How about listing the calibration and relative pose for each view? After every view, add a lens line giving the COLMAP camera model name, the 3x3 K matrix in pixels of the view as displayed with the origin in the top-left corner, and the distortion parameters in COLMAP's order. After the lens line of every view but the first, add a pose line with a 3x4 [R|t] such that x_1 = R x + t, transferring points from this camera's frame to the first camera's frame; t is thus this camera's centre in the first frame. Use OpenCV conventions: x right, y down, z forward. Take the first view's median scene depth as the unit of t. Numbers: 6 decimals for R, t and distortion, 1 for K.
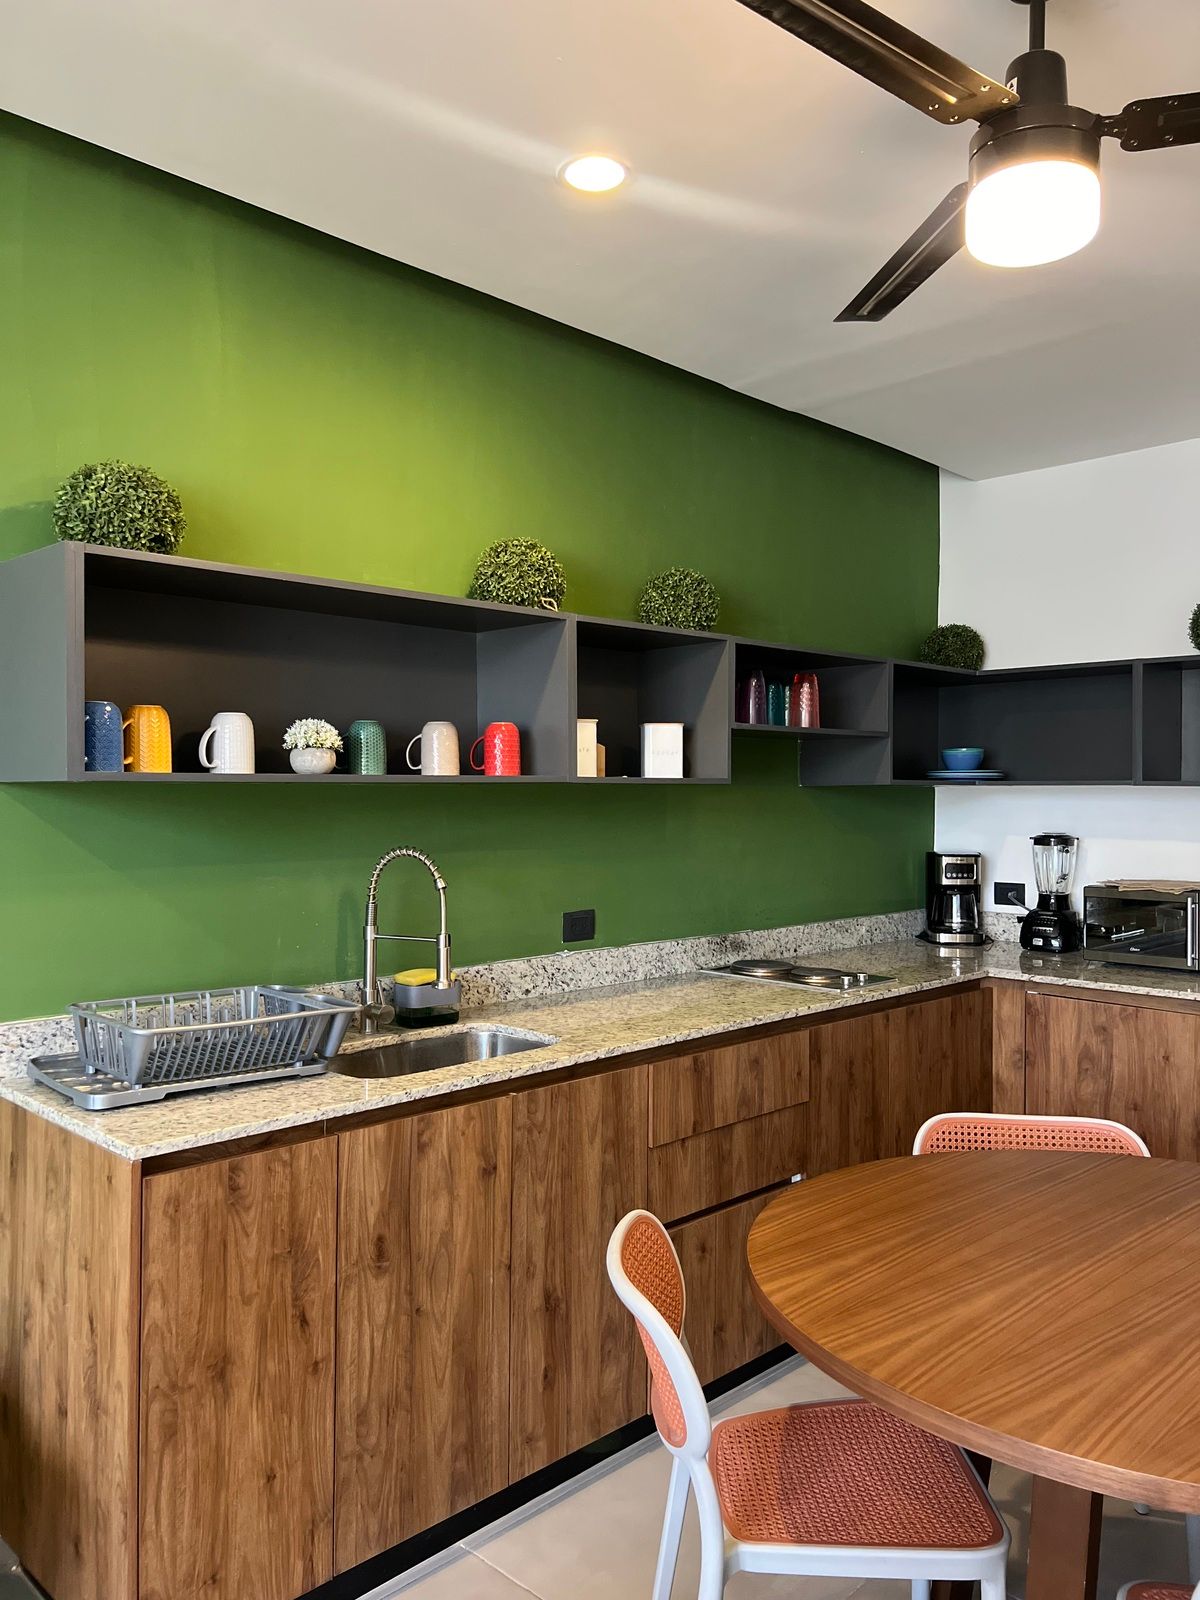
lens RADIAL K [[1172.7, 0, 600.0], [0, 1172.7, 800.0], [0, 0, 1]] dist [0.029436, -0.001143]
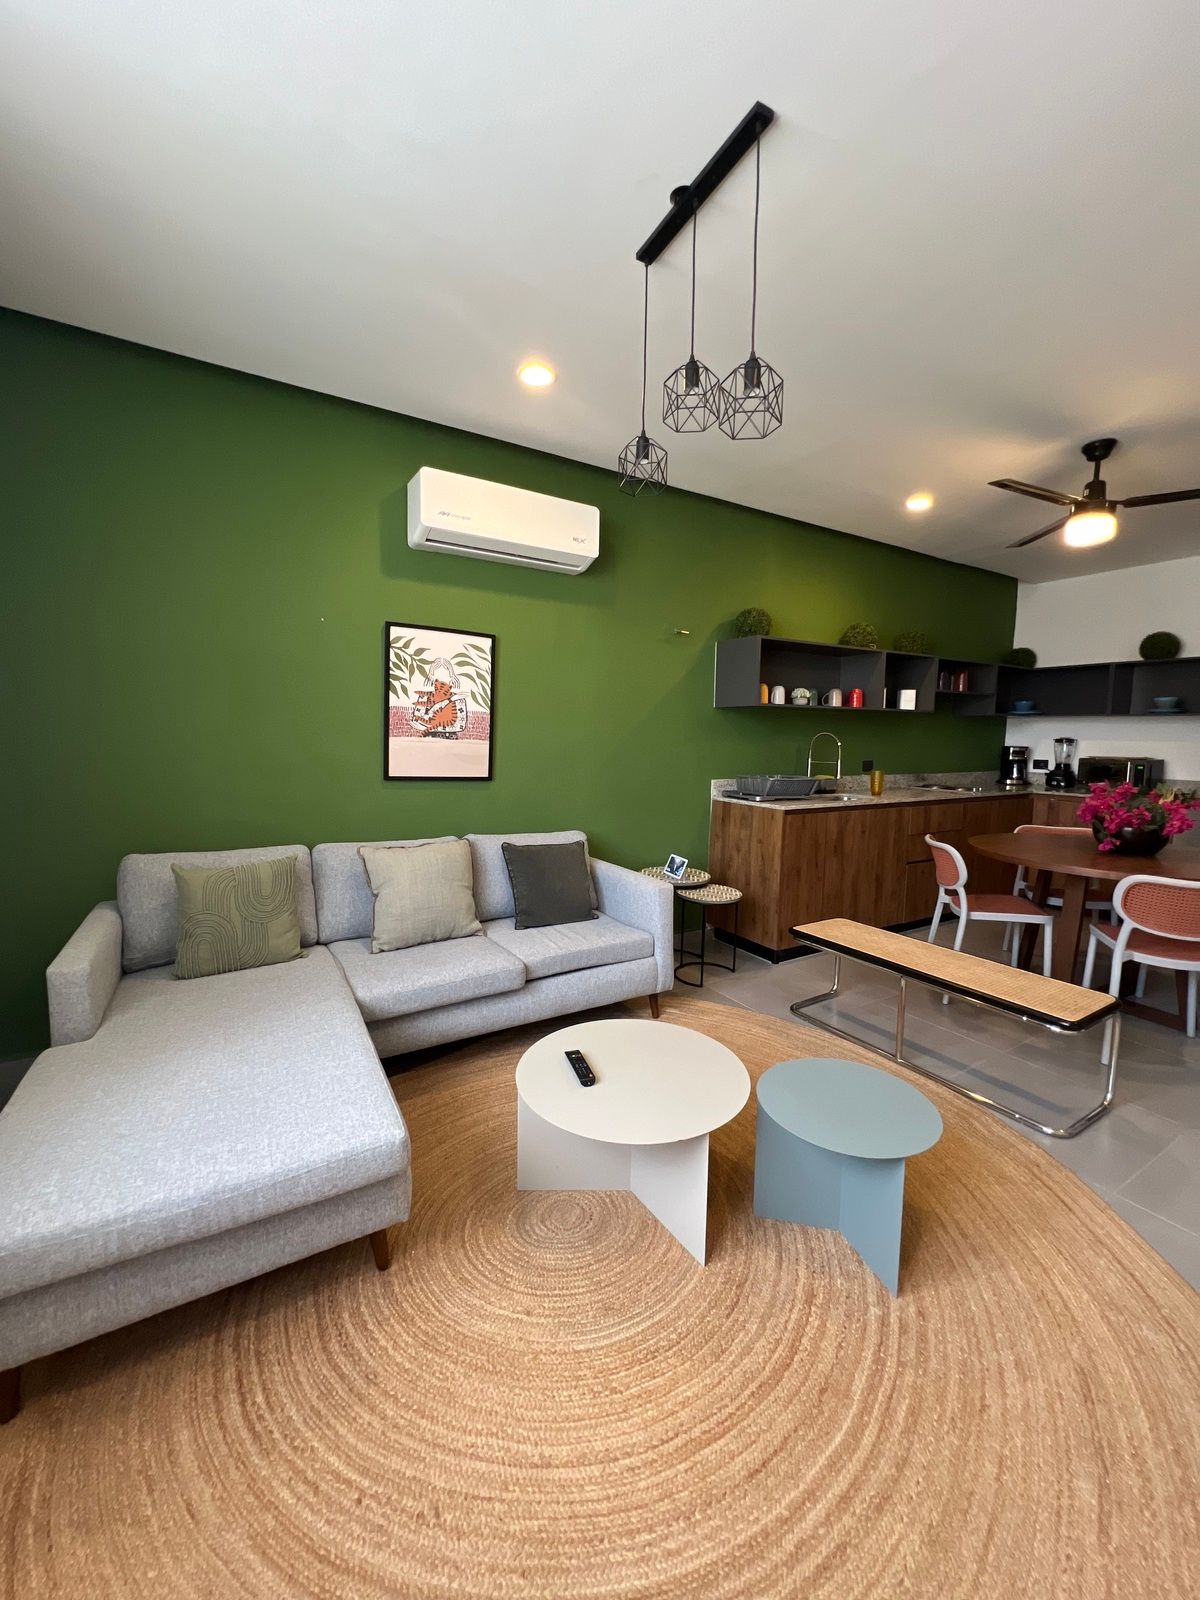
lens RADIAL K [[639.0, 0, 600.0], [0, 639.0, 800.0], [0, 0, 1]] dist [-0.001035, 0.000190]
pose [[0.973026, 0.032734, -0.228360, -0.267583], [-0.011653, 0.995592, 0.093060, 0.053568], [0.230399, -0.087889, 0.969119, -0.551970]]
